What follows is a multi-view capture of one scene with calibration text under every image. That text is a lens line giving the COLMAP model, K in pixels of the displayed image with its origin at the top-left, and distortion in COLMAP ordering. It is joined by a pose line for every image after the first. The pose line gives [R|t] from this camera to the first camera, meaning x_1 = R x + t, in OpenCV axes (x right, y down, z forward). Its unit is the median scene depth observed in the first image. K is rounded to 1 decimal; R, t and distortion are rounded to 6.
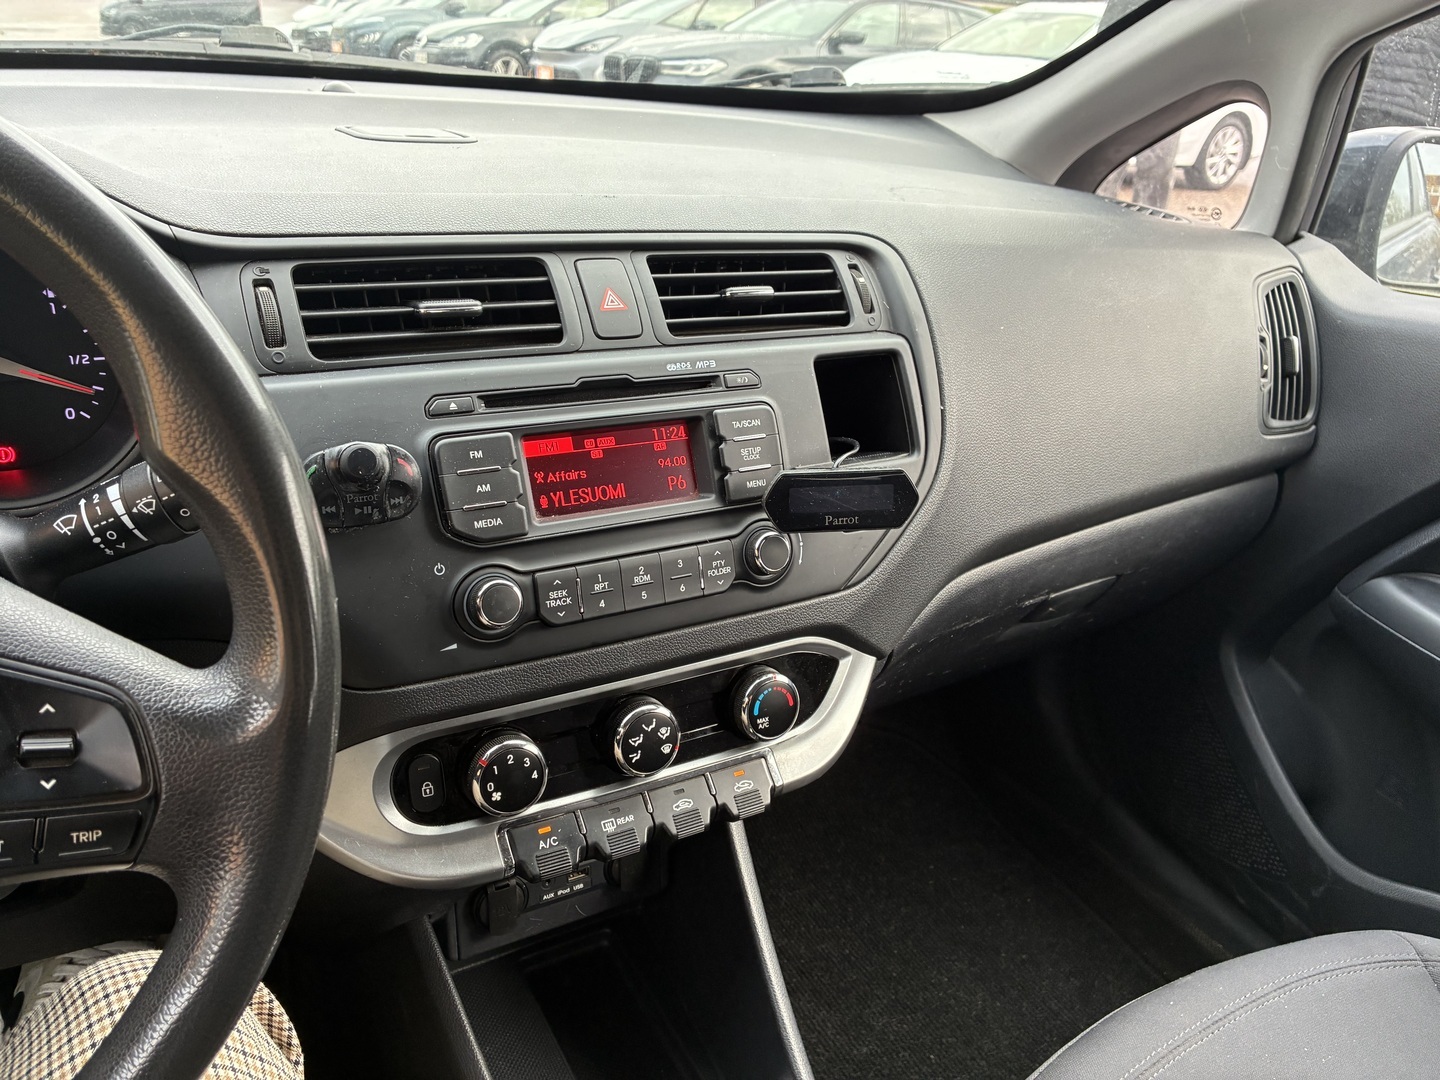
lens RADIAL K [[1132.8, 0, 724.9], [0, 1132.8, 531.3], [0, 0, 1]] dist [0.072610, -0.080872]
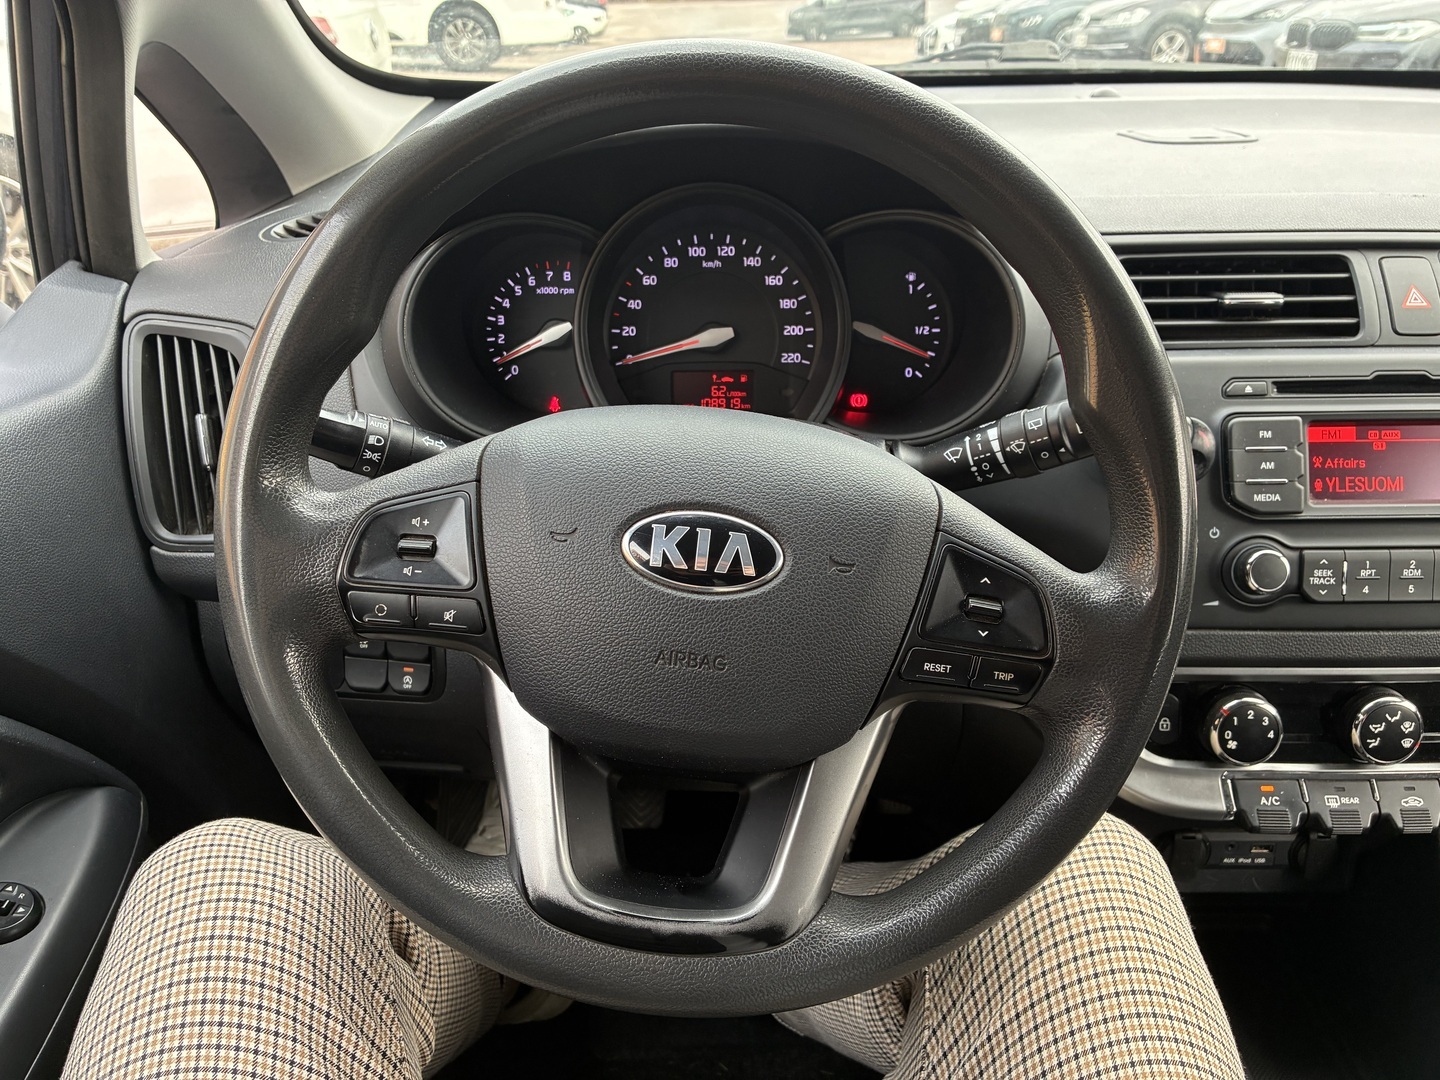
lens RADIAL K [[1132.8, 0, 724.9], [0, 1132.8, 531.3], [0, 0, 1]] dist [0.072610, -0.080872]
pose [[0.866917, 0.143776, -0.477267, -0.122210], [-0.137922, 0.989303, 0.047502, 0.041942], [0.478991, 0.024645, 0.877474, -0.206462]]
